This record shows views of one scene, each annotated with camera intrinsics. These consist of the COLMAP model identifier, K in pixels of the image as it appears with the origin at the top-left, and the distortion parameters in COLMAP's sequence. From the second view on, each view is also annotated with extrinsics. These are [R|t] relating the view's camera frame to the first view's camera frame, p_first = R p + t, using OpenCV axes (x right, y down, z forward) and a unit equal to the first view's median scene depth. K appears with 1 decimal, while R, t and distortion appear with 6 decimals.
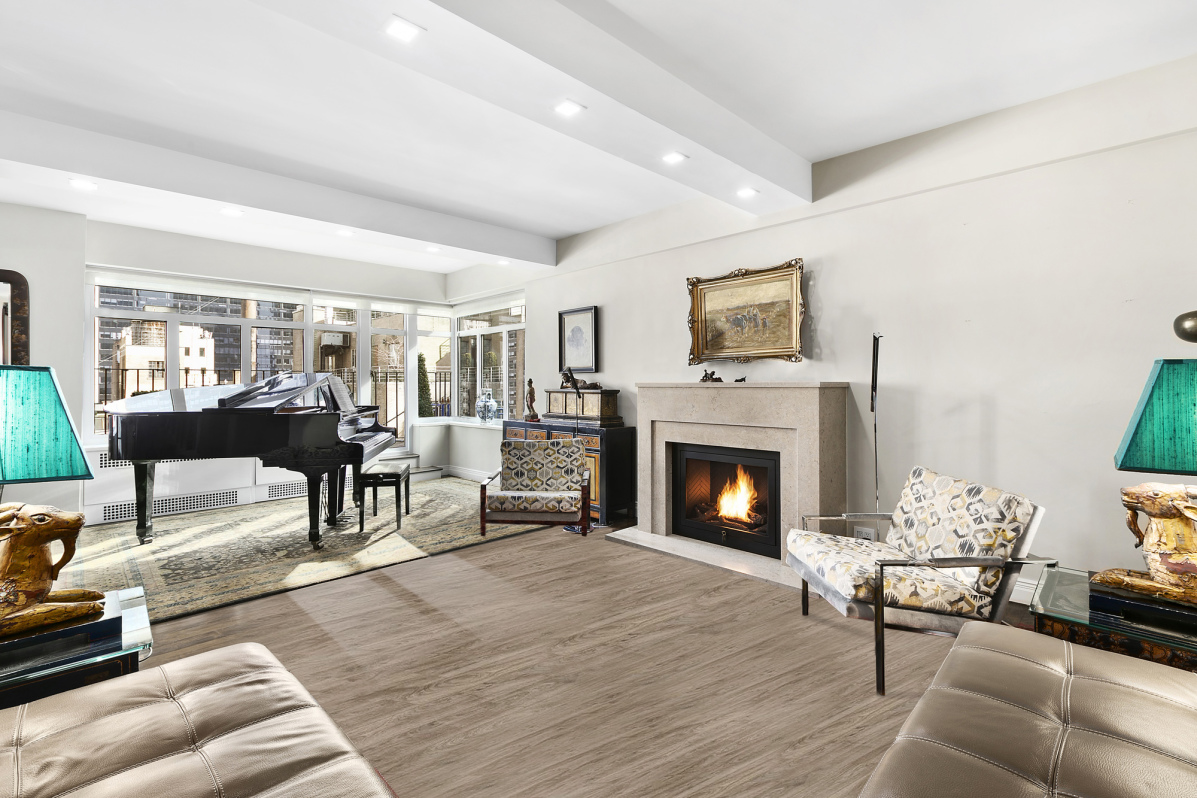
lens RADIAL K [[536.5, 0, 599.1], [0, 536.5, 390.9], [0, 0, 1]] dist [-0.000306, 0.000104]
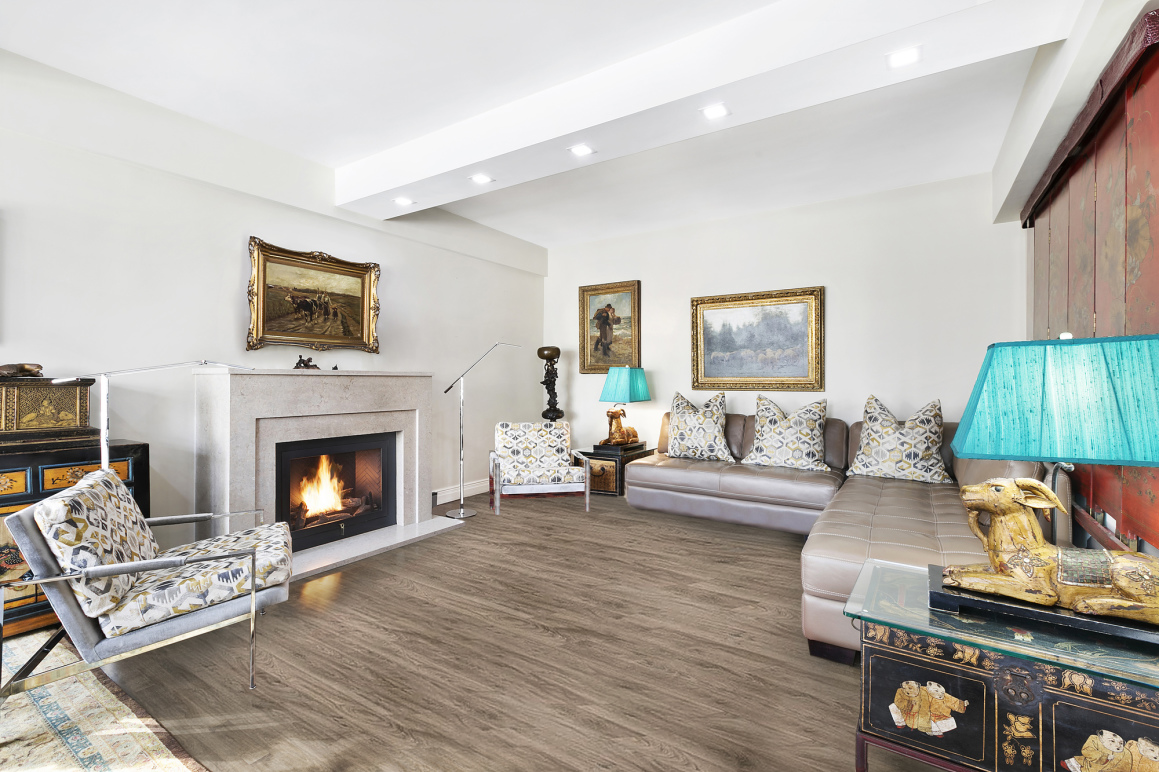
lens RADIAL K [[519.4, 0, 580.1], [0, 519.4, 378.1], [0, 0, 1]] dist [-0.000306, 0.000104]
pose [[-0.200735, 0.003083, 0.979641, -0.743119], [0.012237, 0.999925, -0.000639, 0.004609], [-0.979569, 0.011860, -0.200758, 0.733791]]
